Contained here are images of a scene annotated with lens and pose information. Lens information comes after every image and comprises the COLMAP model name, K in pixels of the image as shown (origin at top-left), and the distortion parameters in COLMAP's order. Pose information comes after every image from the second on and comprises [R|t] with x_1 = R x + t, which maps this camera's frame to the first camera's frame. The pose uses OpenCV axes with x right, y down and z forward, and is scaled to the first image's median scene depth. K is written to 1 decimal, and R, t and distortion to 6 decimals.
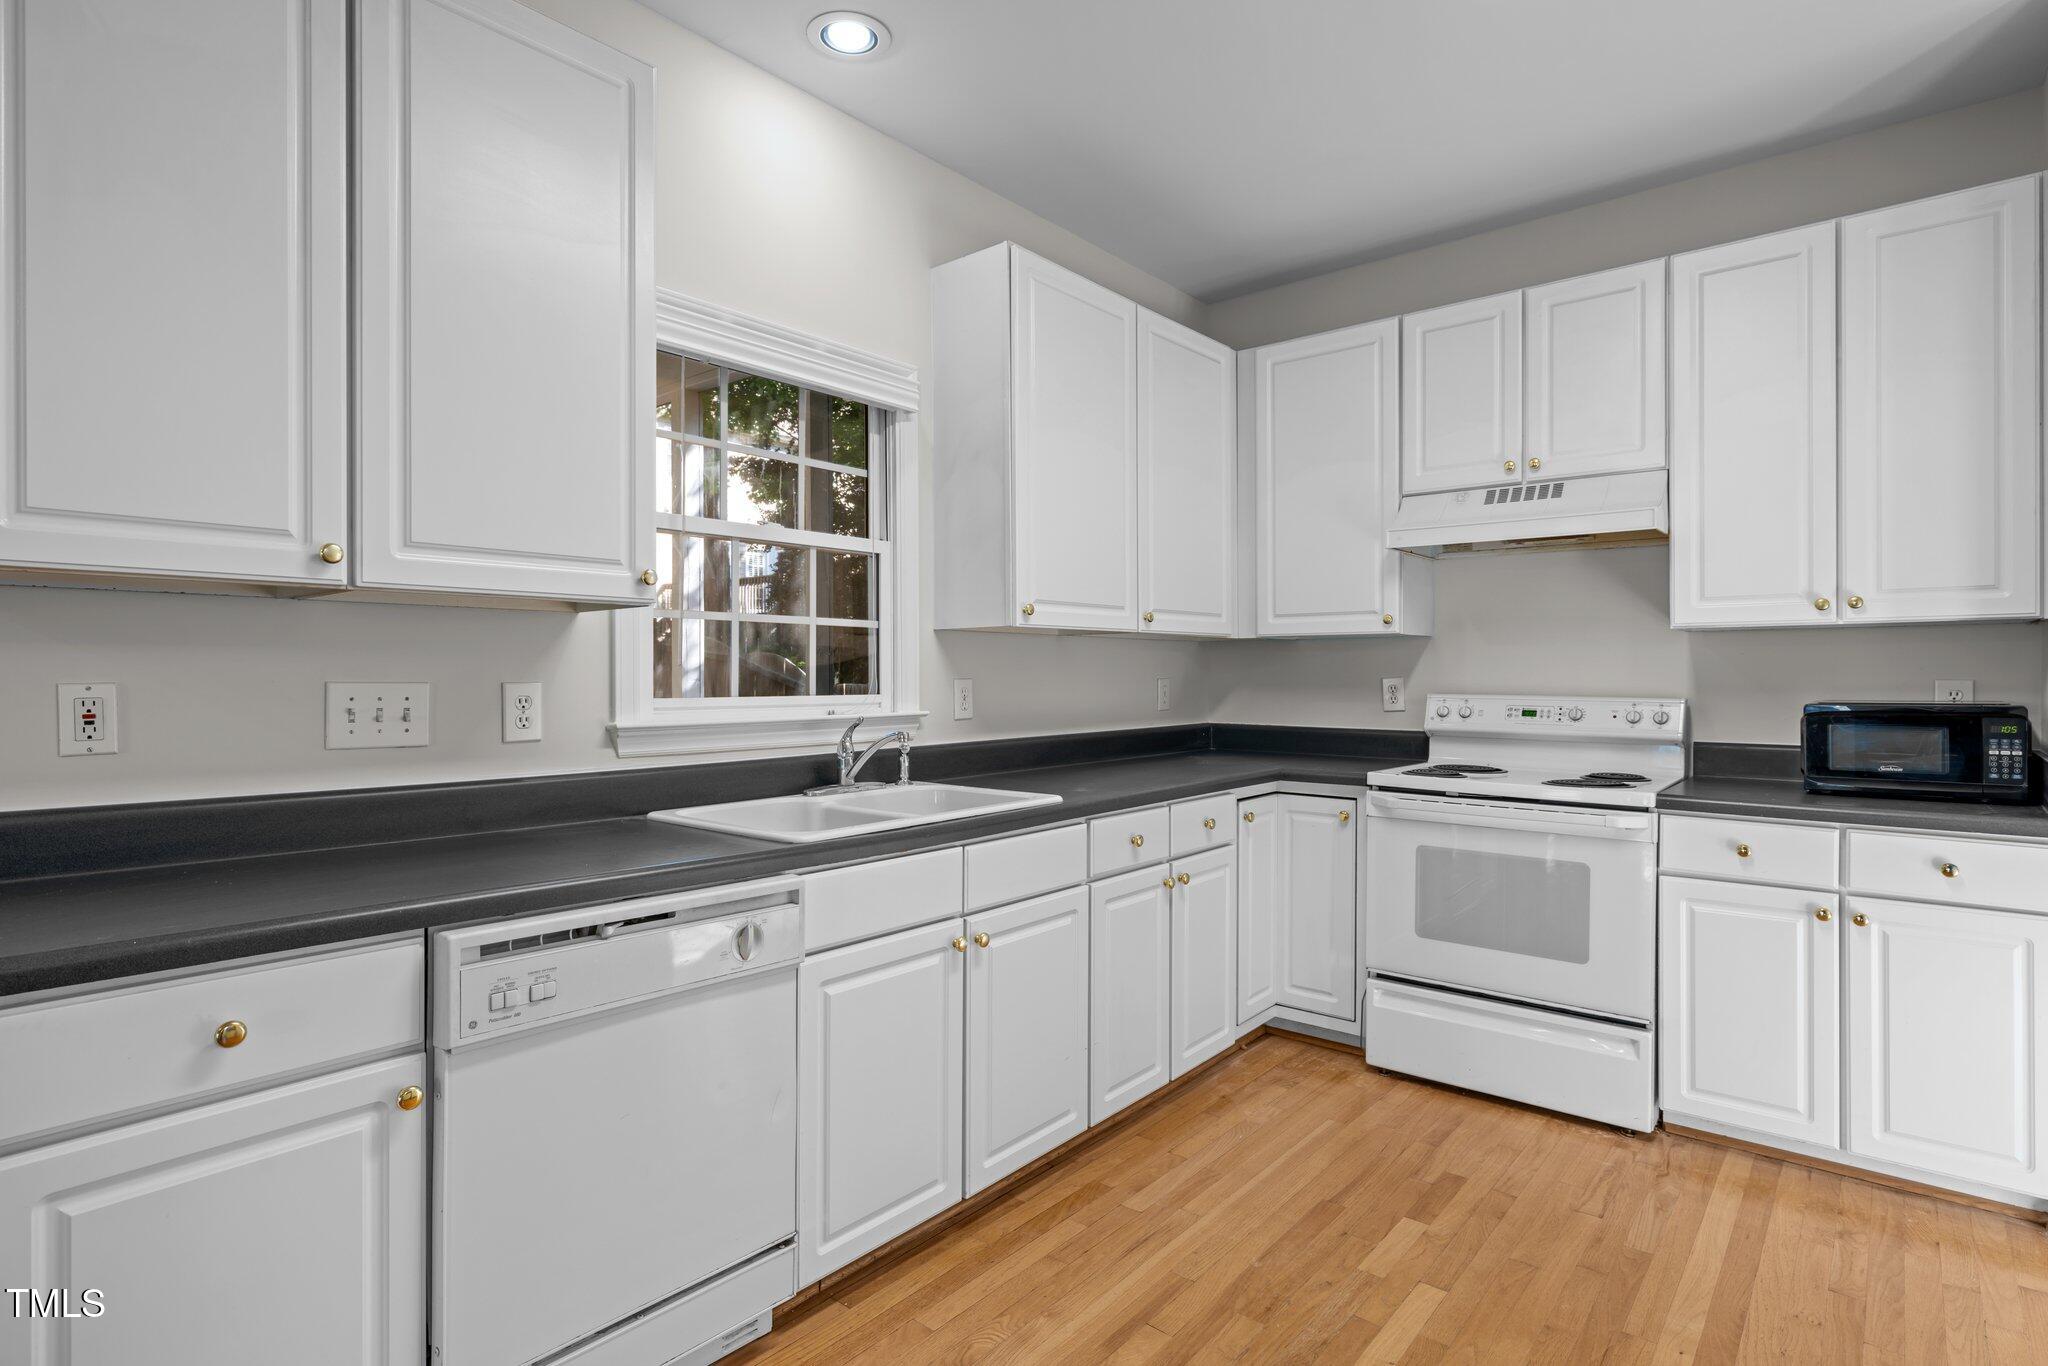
lens RADIAL K [[1033.0, 0, 1016.8], [0, 1033.0, 677.1], [0, 0, 1]] dist [-0.003774, -0.000588]
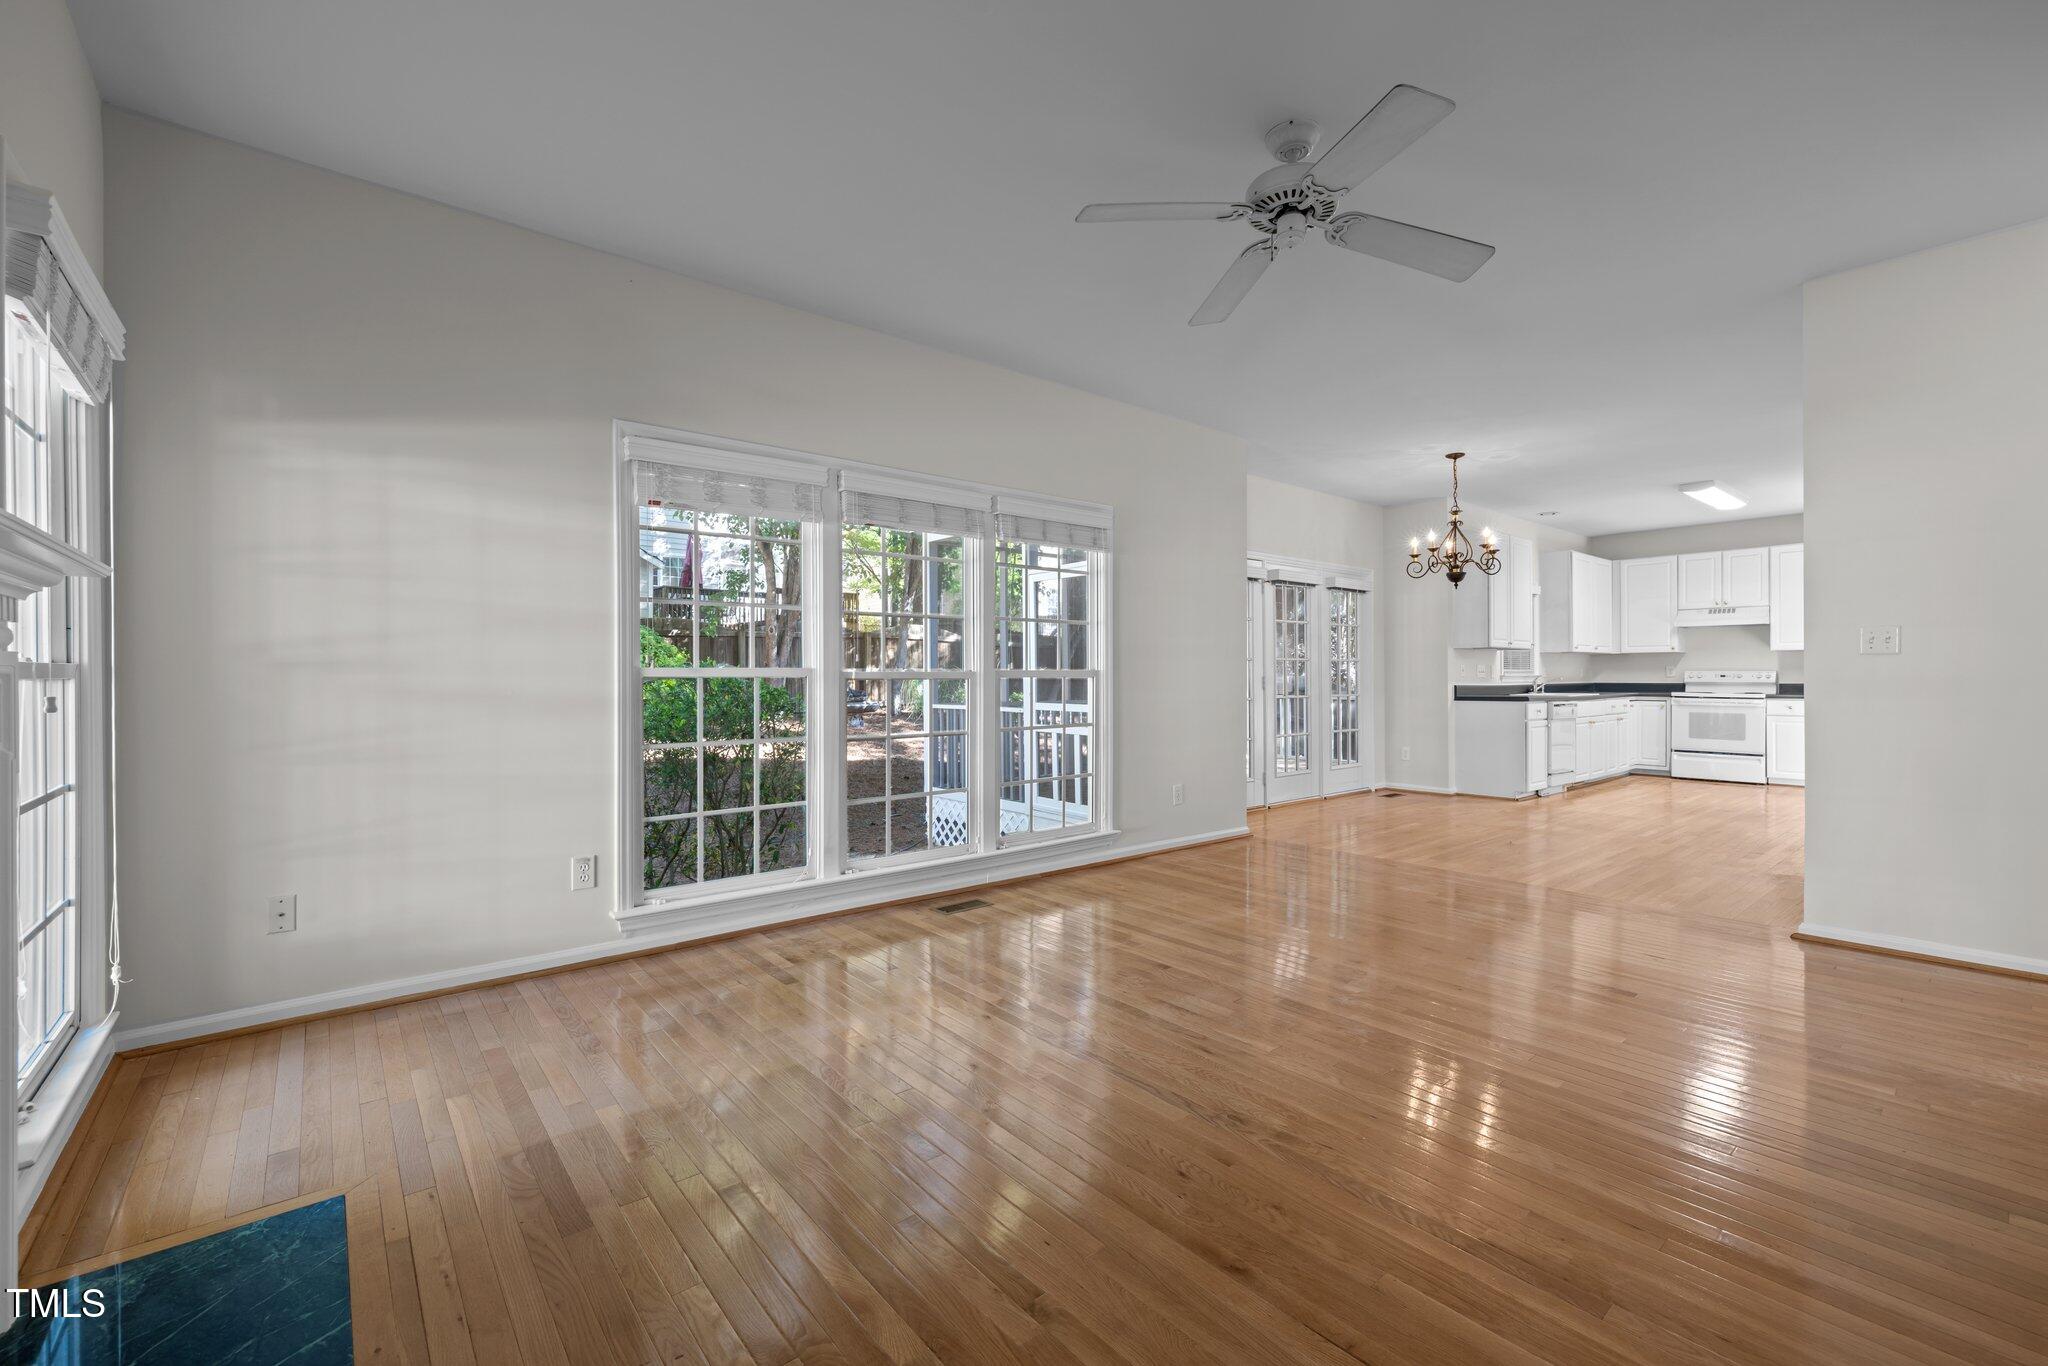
lens RADIAL K [[858.4, 0, 1009.4], [0, 858.4, 679.6], [0, 0, 1]] dist [-0.001877, 0.001801]
pose [[0.983843, -0.003825, -0.178992, -1.596395], [0.003802, 0.999993, -0.000471, 0.049256], [0.178992, -0.000217, 0.983850, -2.676592]]
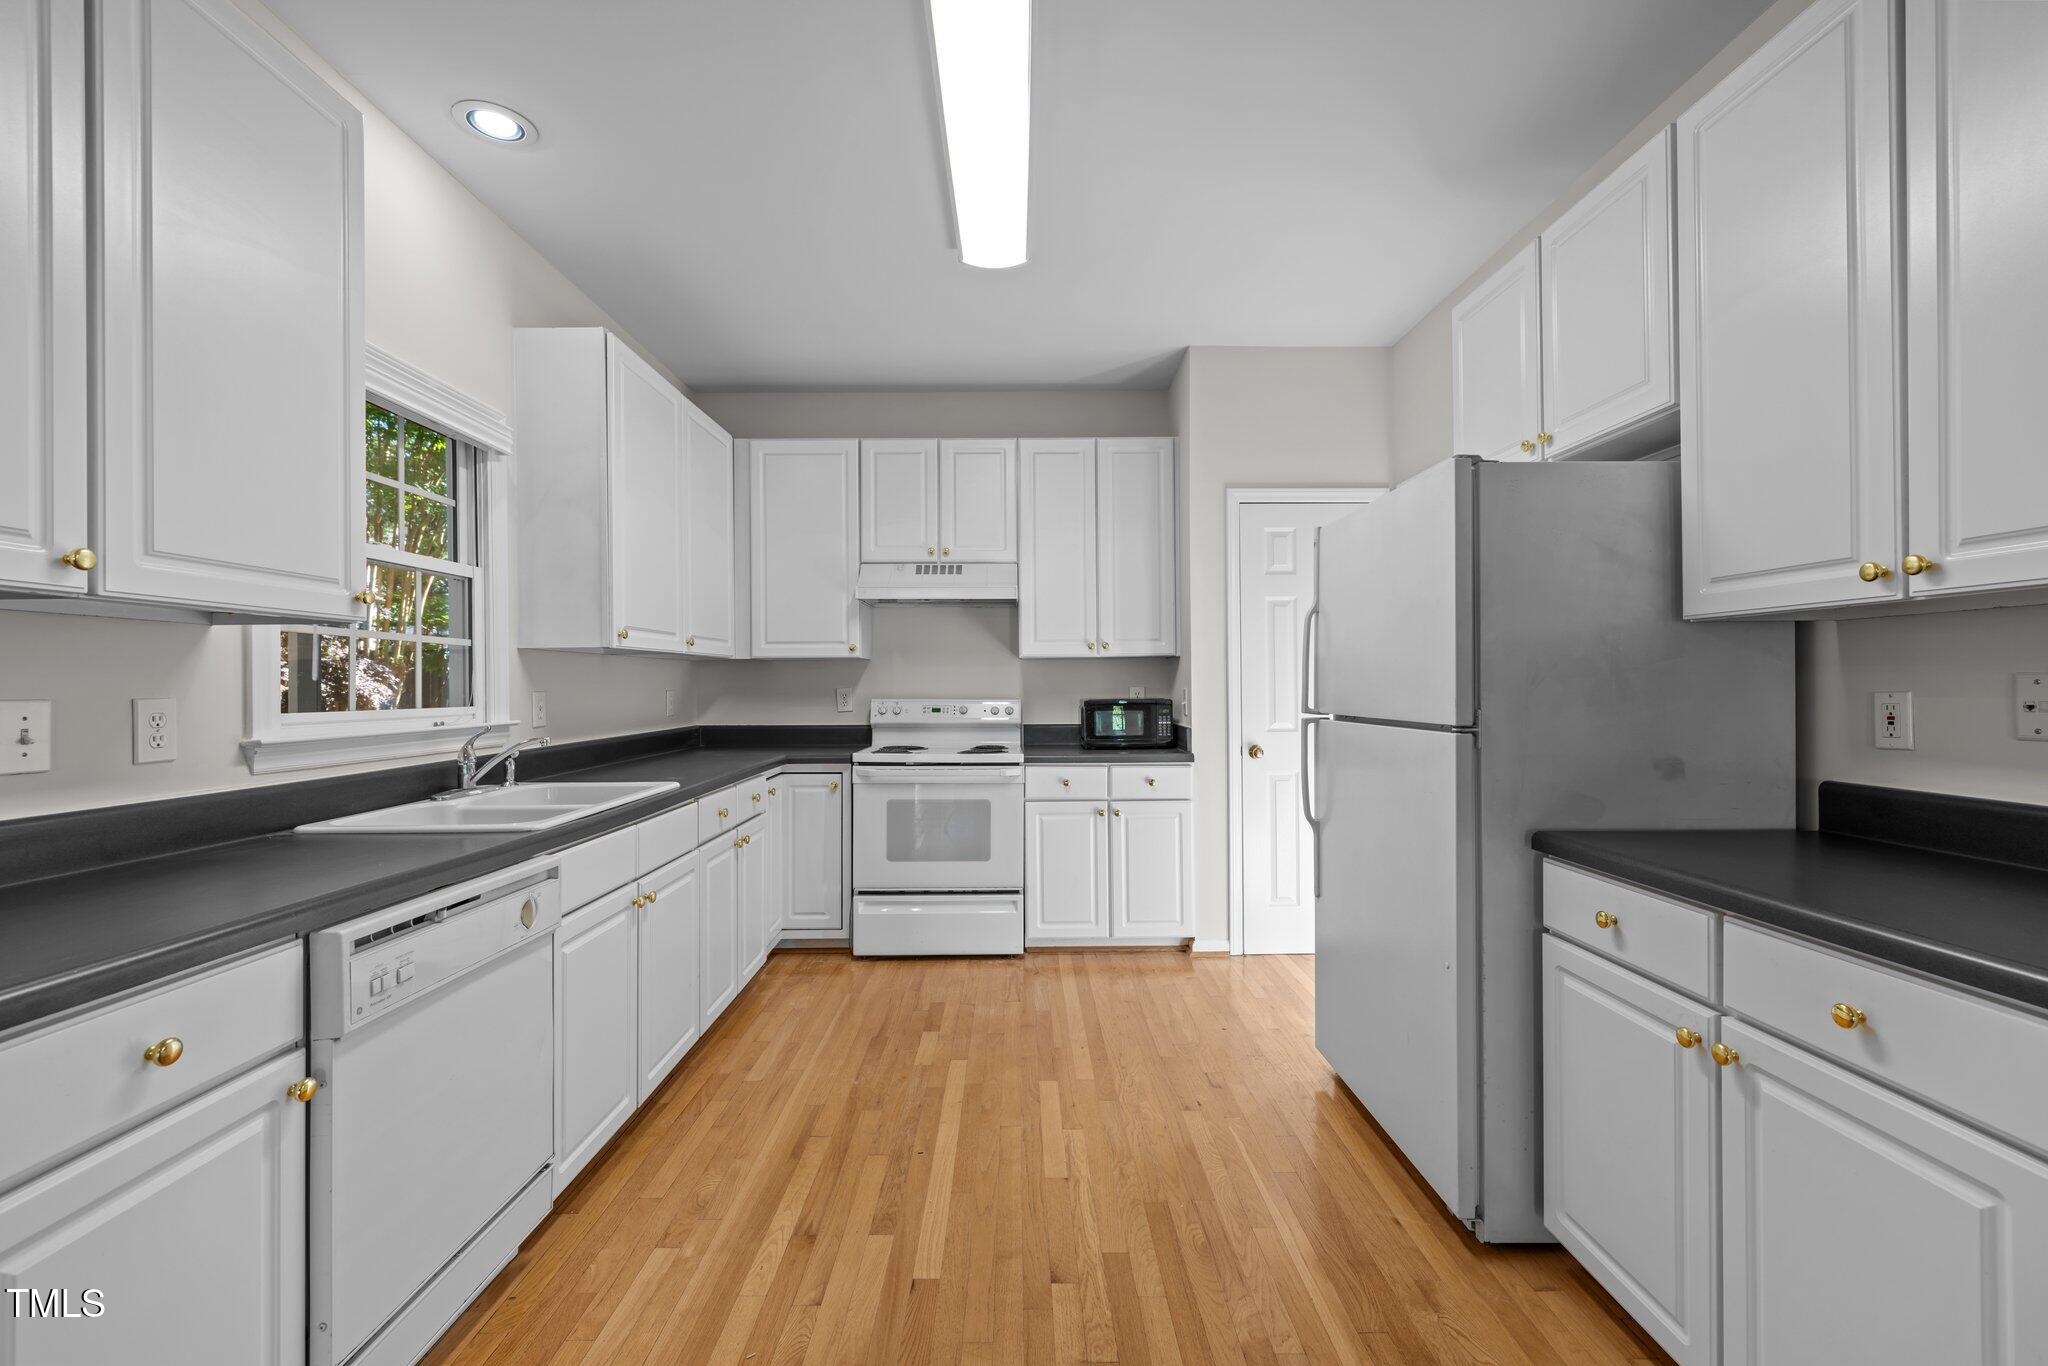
lens RADIAL K [[858.4, 0, 1020.0], [0, 858.4, 681.2], [0, 0, 1]] dist [-0.001877, 0.001801]
pose [[0.758200, -0.002284, 0.652018, -0.317845], [0.008268, 0.999947, -0.006112, 0.000450], [-0.651970, 0.010025, 0.758179, -0.078123]]
